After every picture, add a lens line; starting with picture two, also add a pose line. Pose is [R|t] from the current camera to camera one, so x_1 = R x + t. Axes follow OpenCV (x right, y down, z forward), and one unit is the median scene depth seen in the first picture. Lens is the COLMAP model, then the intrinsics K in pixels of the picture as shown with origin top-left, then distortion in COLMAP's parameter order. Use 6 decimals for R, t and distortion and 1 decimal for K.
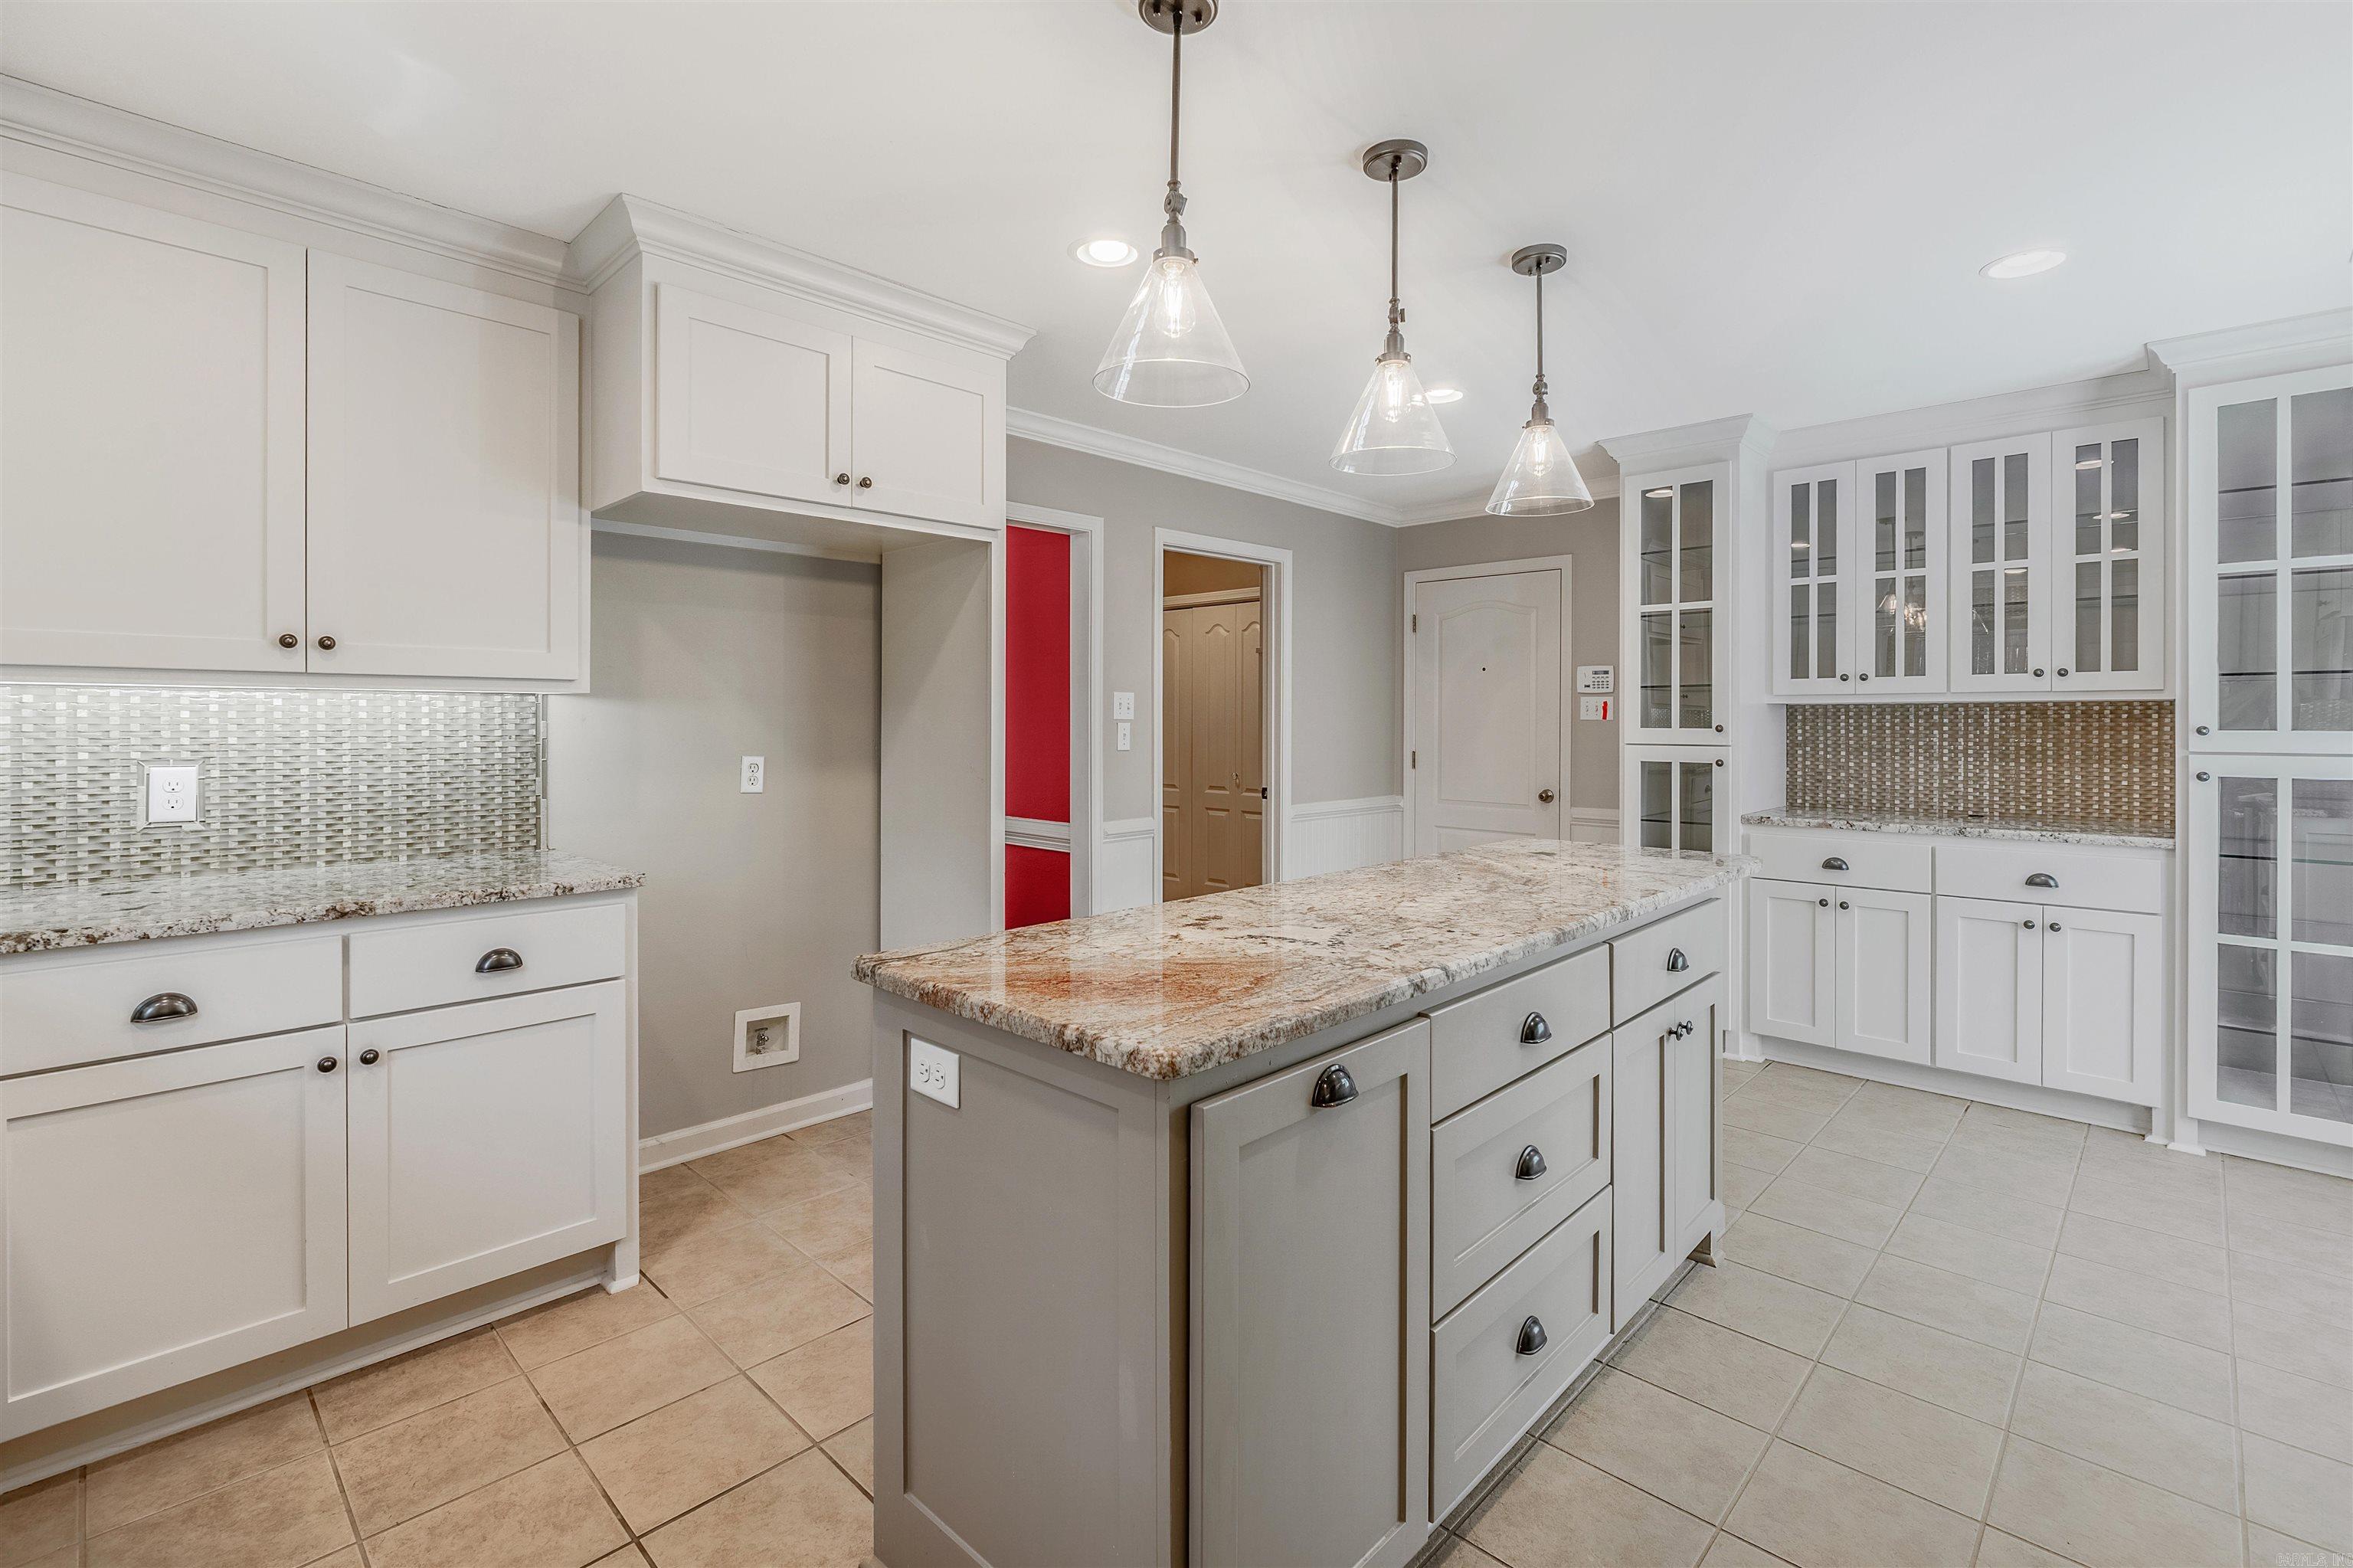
lens RADIAL K [[1050.9, 0, 1177.3], [0, 1050.9, 723.1], [0, 0, 1]] dist [0.000243, 0.000091]
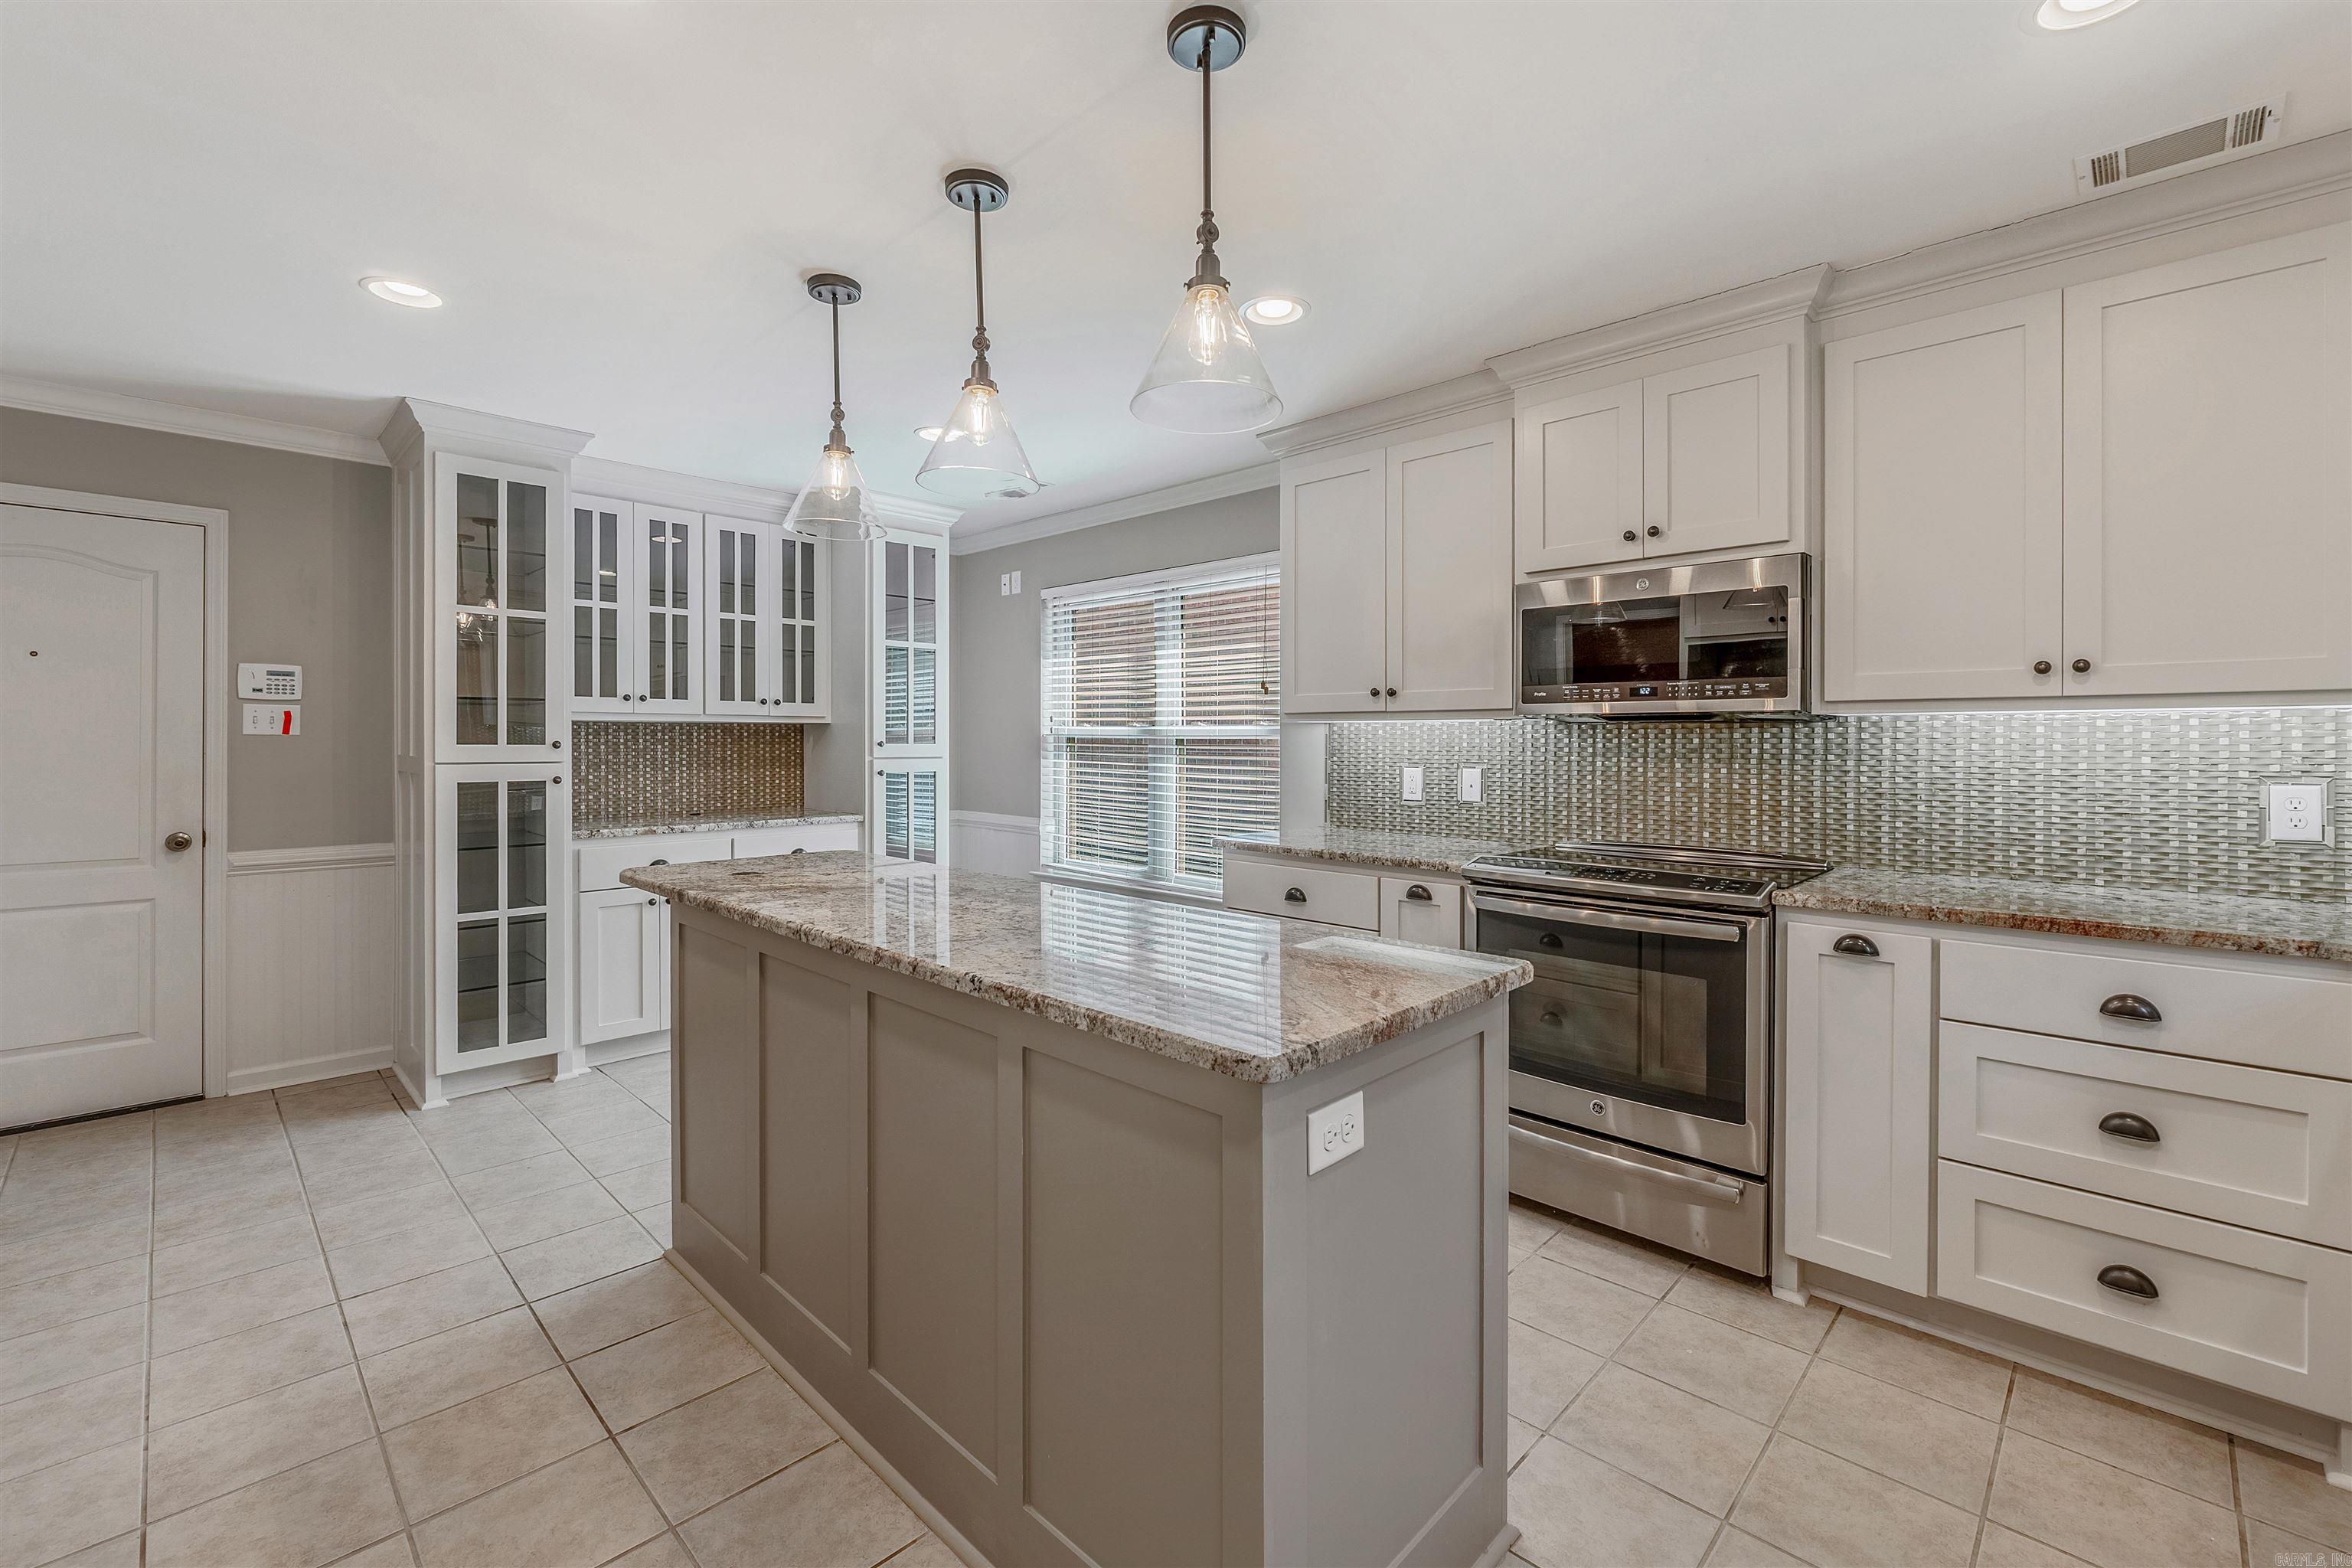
lens RADIAL K [[987.4, 0, 1182.3], [0, 987.4, 746.6], [0, 0, 1]] dist [-0.002526, -0.000214]
pose [[-0.000279, -0.007118, 0.999975, -0.403894], [-0.000618, 0.999974, 0.007118, 0.000153], [-1.000000, -0.000616, -0.000283, 0.429179]]
